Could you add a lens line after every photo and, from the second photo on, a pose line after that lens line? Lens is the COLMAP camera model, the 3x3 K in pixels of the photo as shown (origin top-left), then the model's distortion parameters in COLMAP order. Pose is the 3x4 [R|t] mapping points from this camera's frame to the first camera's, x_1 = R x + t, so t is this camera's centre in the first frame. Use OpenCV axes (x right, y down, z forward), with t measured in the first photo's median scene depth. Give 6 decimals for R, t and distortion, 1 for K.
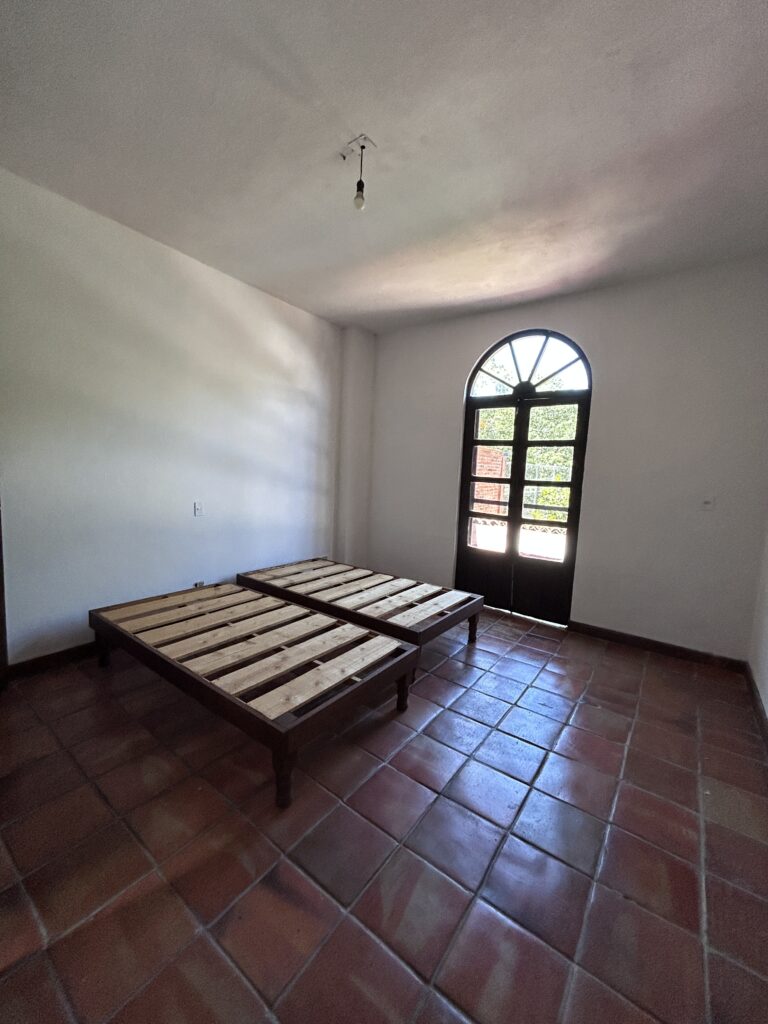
lens RADIAL K [[414.2, 0, 385.5], [0, 414.2, 510.5], [0, 0, 1]] dist [0.000055, -0.000353]
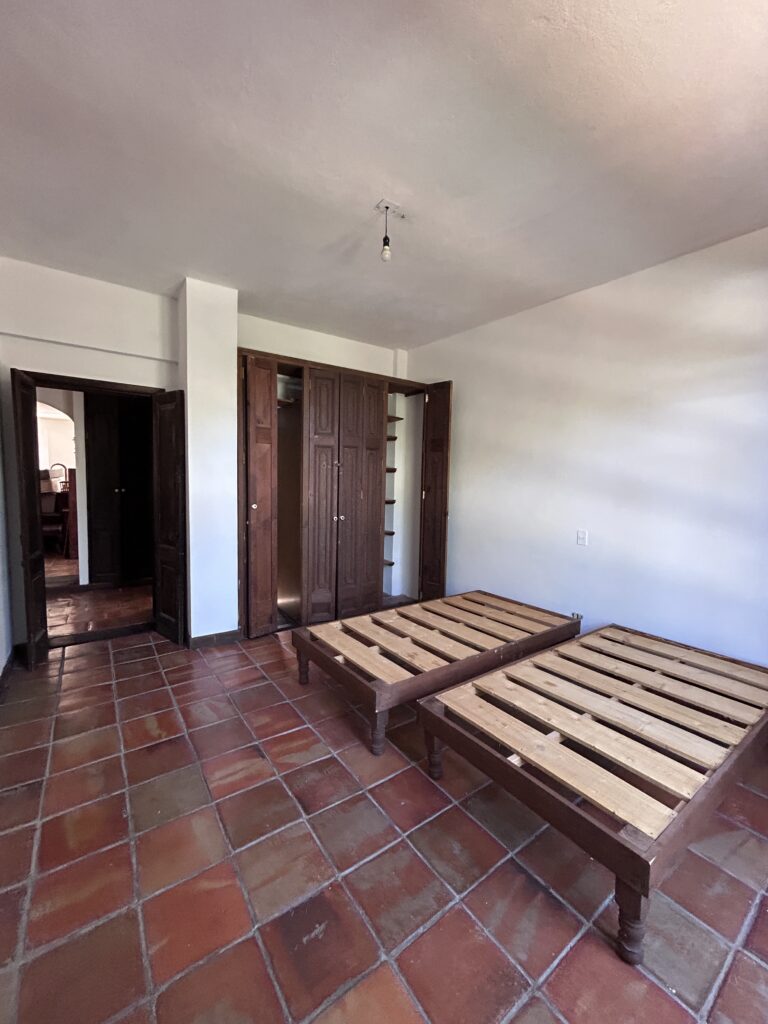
lens RADIAL K [[414.2, 0, 384.5], [0, 414.2, 514.2], [0, 0, 1]] dist [0.000055, -0.000353]
pose [[-0.307851, 0.031236, -0.950922, 0.761694], [-0.133712, 0.988121, 0.075745, -0.087638], [0.941992, 0.150468, -0.300018, 1.056332]]
